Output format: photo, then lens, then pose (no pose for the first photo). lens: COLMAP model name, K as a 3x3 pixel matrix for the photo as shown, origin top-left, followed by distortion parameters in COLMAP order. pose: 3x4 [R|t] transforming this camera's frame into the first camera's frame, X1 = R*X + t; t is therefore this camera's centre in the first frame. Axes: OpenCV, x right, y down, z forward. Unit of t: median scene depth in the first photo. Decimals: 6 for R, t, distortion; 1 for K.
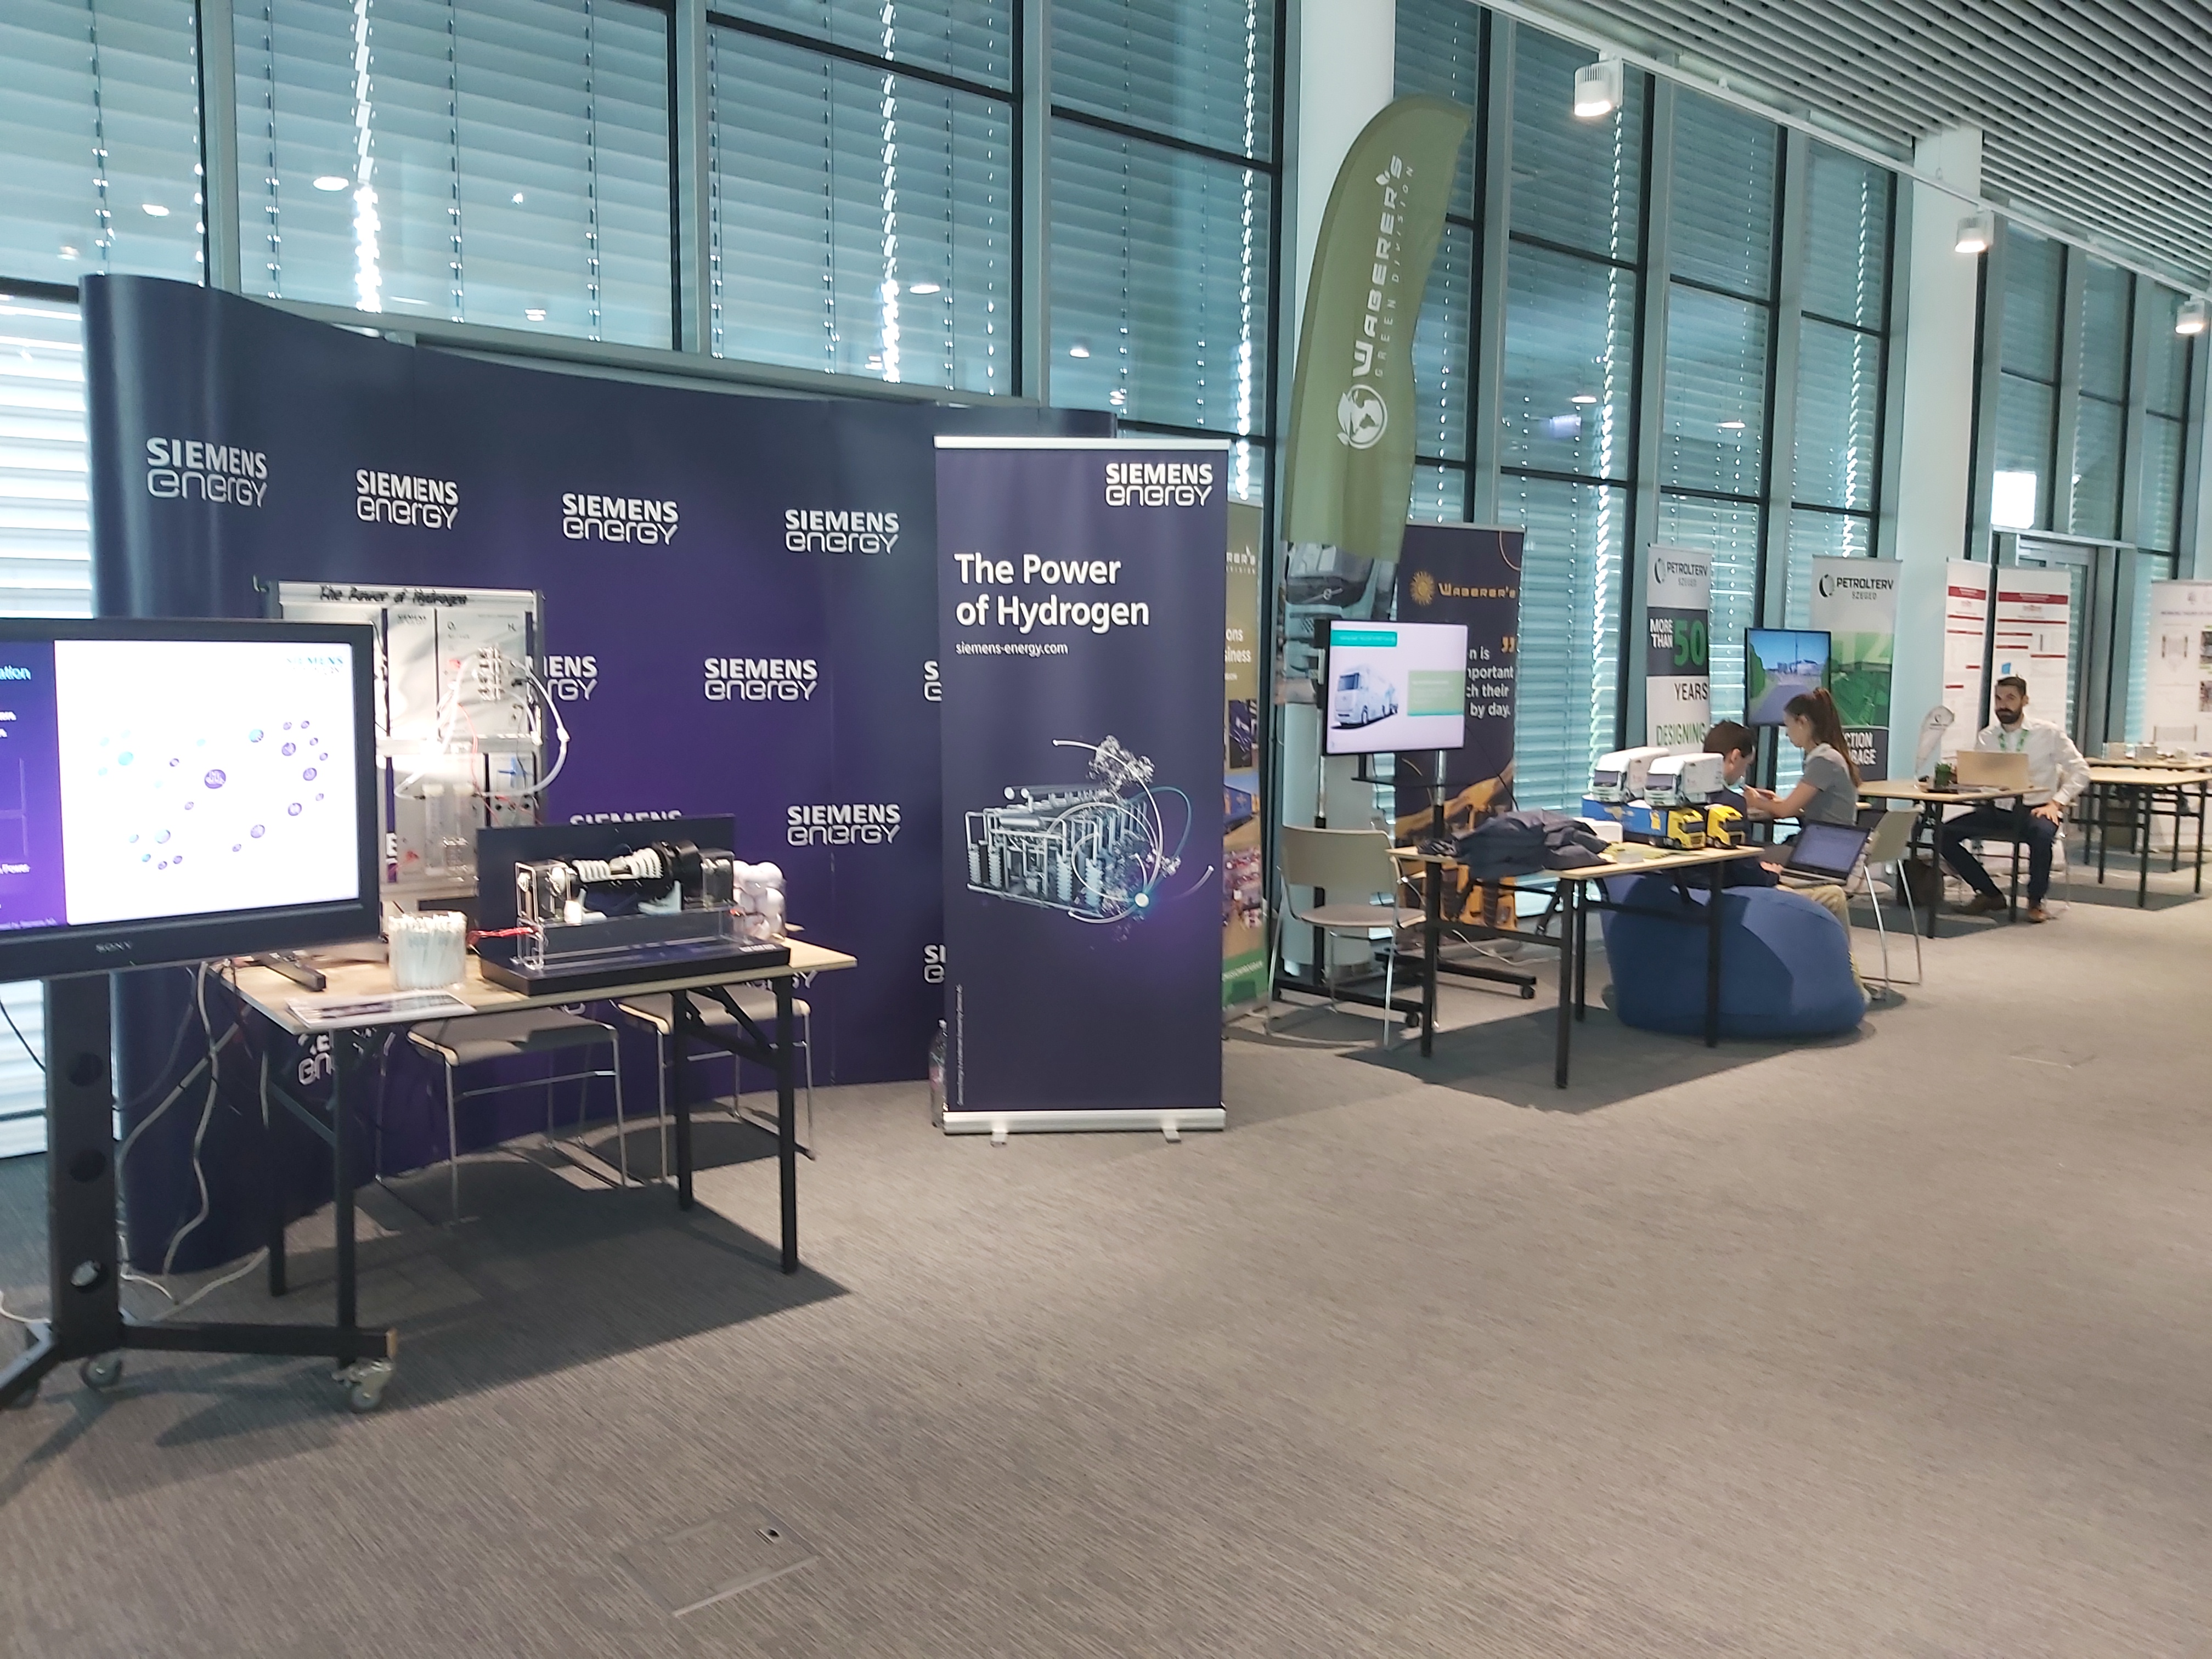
lens RADIAL K [[1717.3, 0, 1106.0], [0, 1717.3, 829.5], [0, 0, 1]] dist [0.093162, -0.180477]
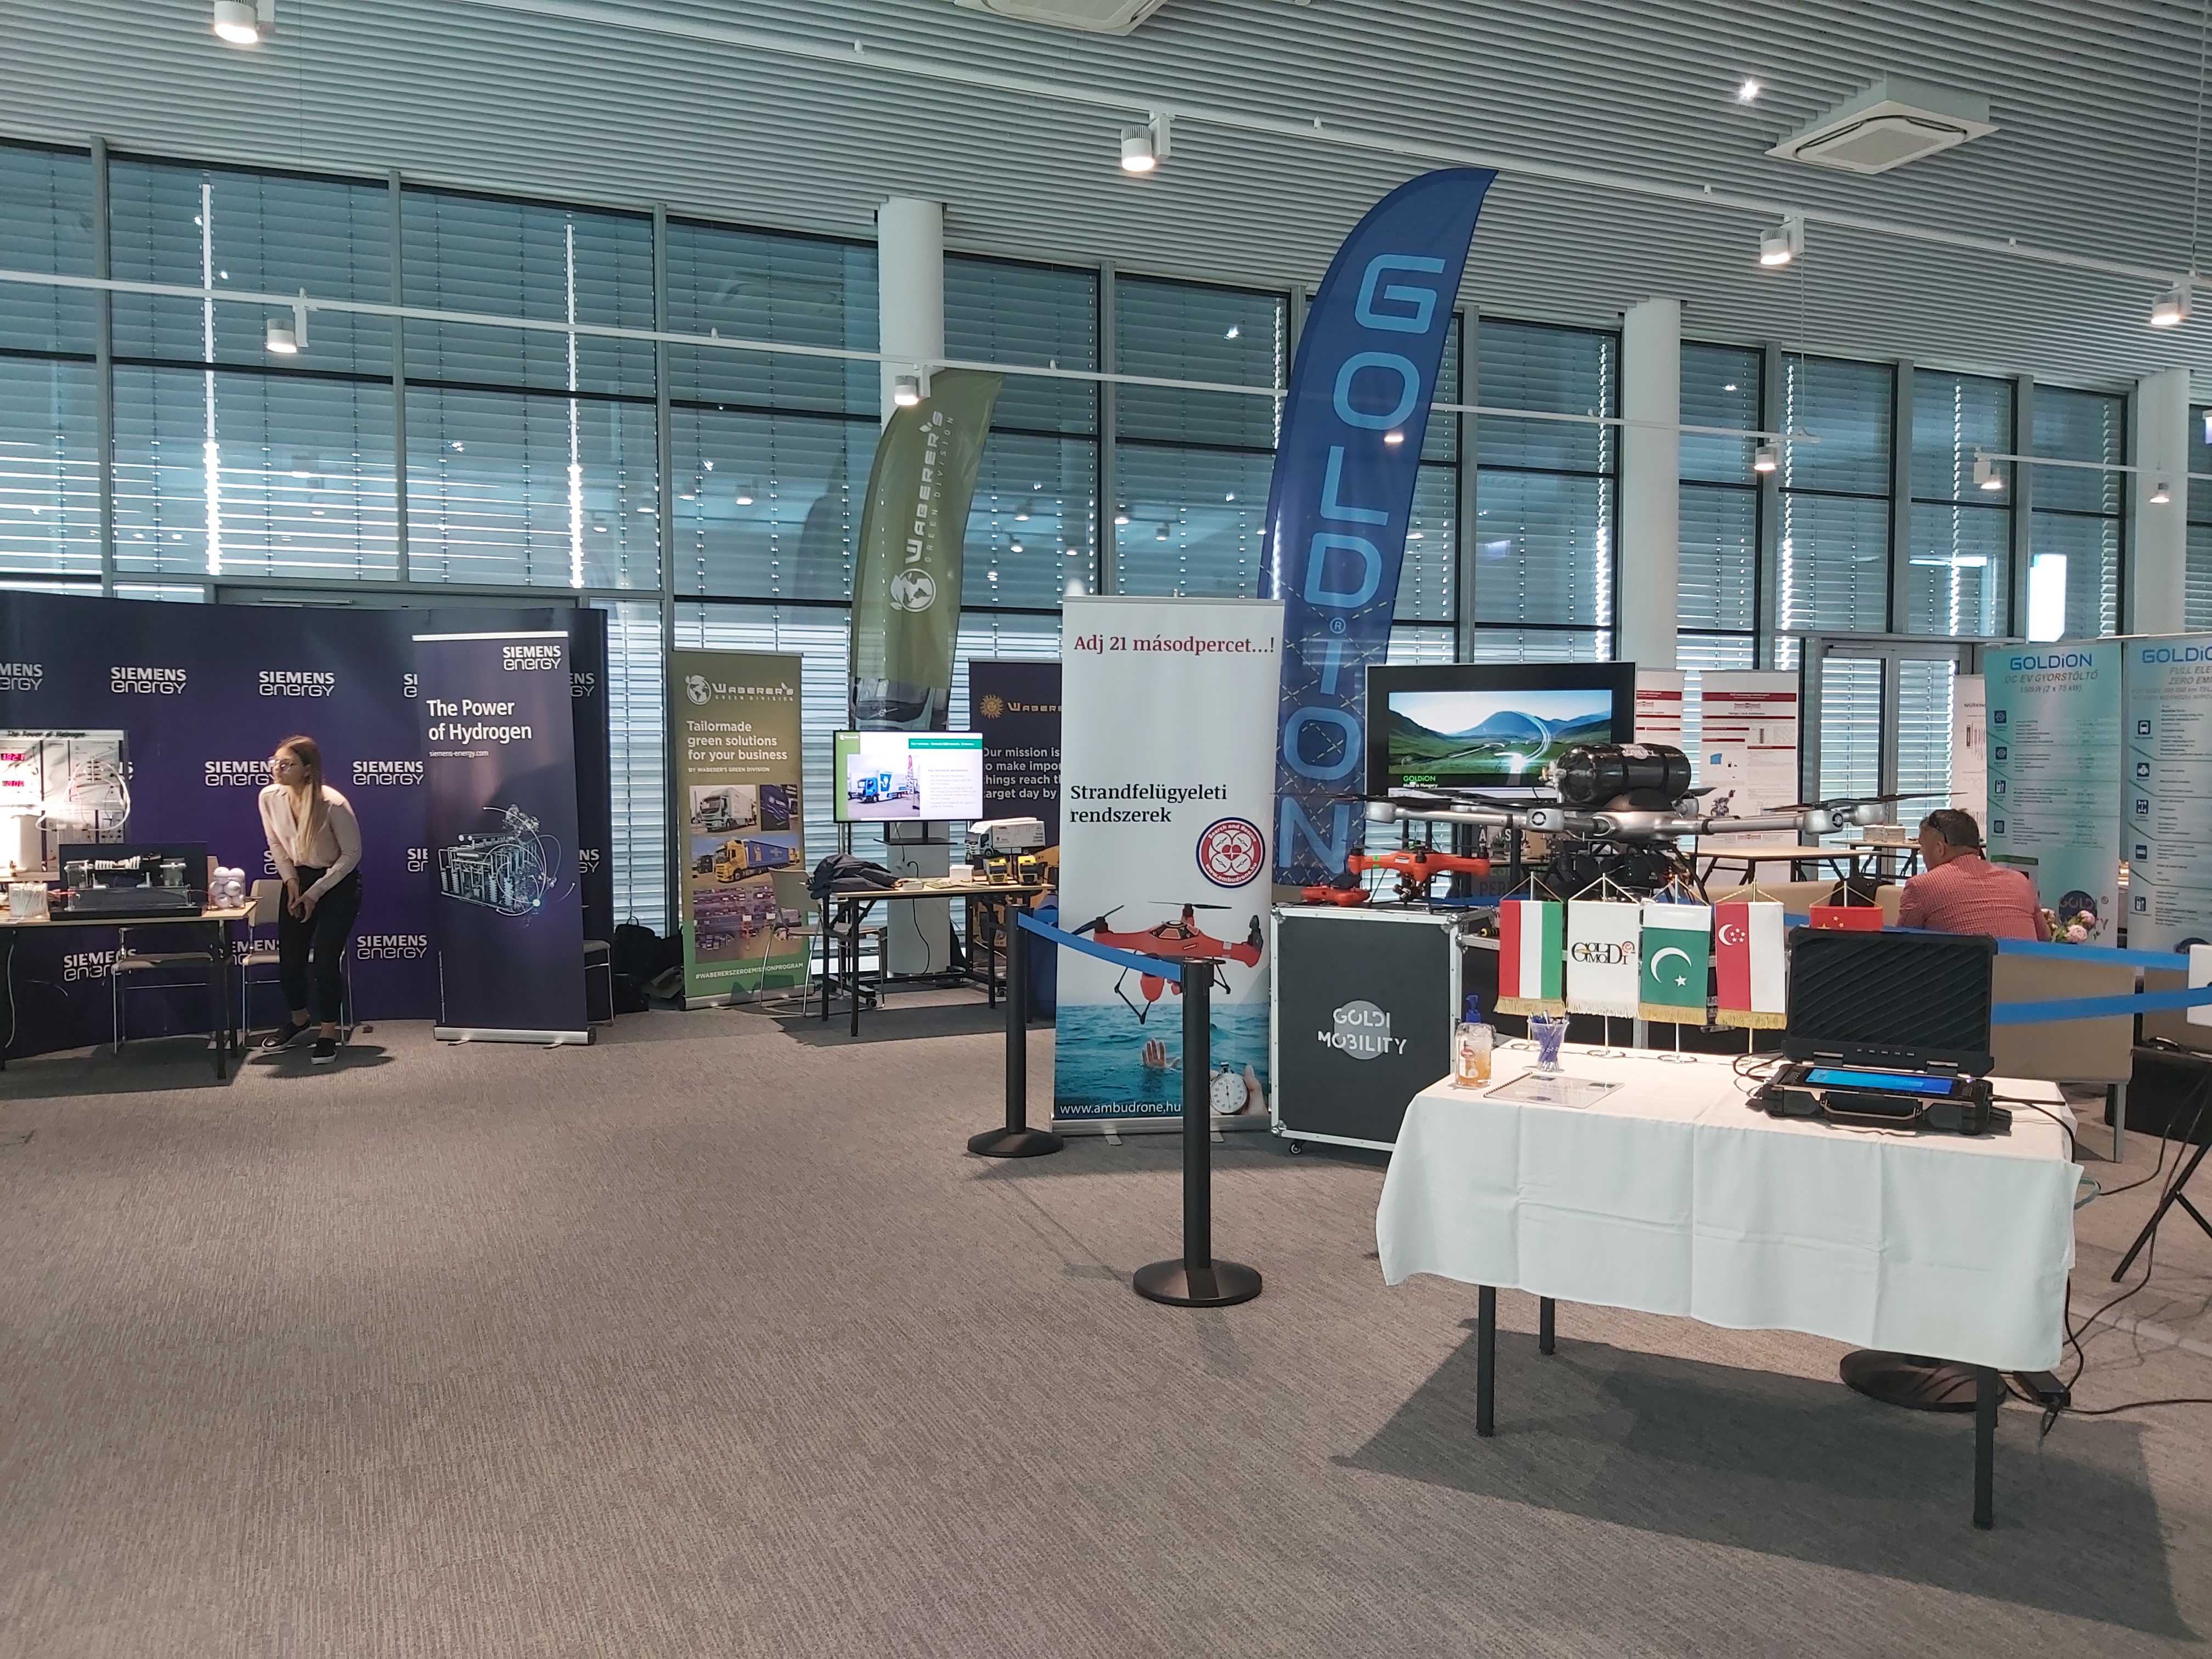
lens RADIAL K [[1717.3, 0, 1106.0], [0, 1717.3, 829.5], [0, 0, 1]] dist [0.093162, -0.180477]
pose [[0.950436, 0.000858, -0.310919, 1.079665], [-0.019403, 0.998211, -0.056558, 0.054984], [0.310314, 0.059787, 0.948752, -0.432357]]
